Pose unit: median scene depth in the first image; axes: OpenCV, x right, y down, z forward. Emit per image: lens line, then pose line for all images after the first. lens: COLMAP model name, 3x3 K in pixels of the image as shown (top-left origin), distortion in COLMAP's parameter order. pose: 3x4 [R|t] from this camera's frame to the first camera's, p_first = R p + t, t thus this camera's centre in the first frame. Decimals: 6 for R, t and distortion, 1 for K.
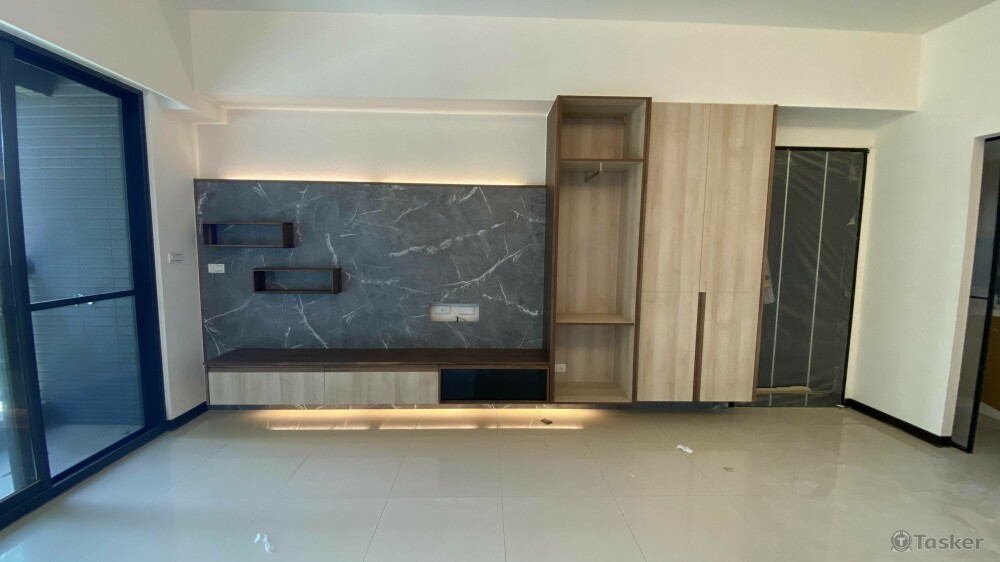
lens RADIAL K [[402.6, 0, 499.5], [0, 402.6, 281.2], [0, 0, 1]] dist [0.022214, -0.000132]
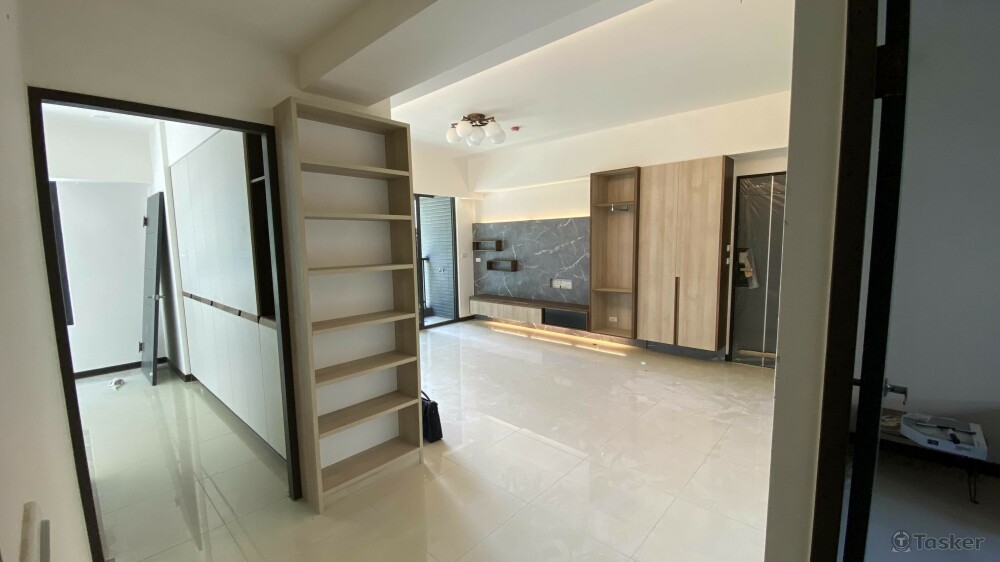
lens RADIAL K [[402.6, 0, 500.0], [0, 402.6, 283.1], [0, 0, 1]] dist [0.022214, -0.000132]
pose [[0.716625, 0.049040, -0.695733, 1.057426], [-0.041377, 0.998757, 0.027780, 0.034253], [0.696230, 0.008880, 0.717763, -0.618309]]
